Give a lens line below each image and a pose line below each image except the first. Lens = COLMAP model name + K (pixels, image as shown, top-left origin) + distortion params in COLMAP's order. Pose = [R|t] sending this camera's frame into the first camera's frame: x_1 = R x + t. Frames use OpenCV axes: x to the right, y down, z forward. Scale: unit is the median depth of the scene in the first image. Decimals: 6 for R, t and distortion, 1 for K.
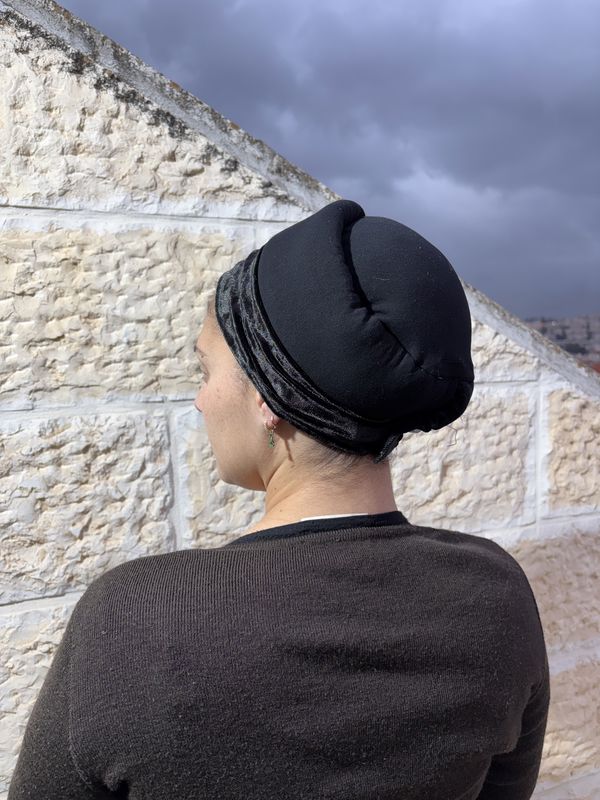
lens RADIAL K [[616.0, 0, 302.1], [0, 616.0, 407.0], [0, 0, 1]] dist [0.034343, -0.043800]
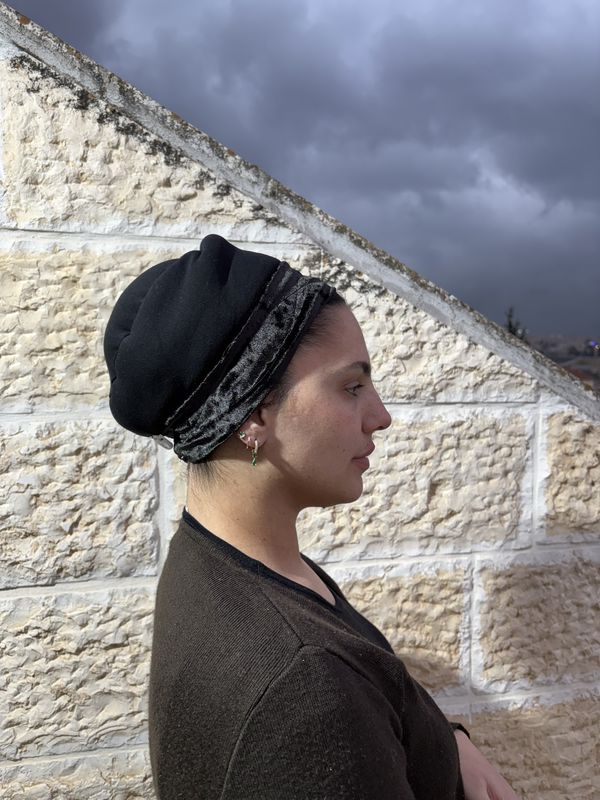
lens RADIAL K [[616.0, 0, 294.8], [0, 616.0, 405.2], [0, 0, 1]] dist [0.034343, -0.043800]
pose [[0.991189, 0.036164, -0.127419, 0.160648], [-0.038616, 0.999112, -0.016830, -0.009218], [0.126697, 0.021602, 0.991706, -0.029697]]
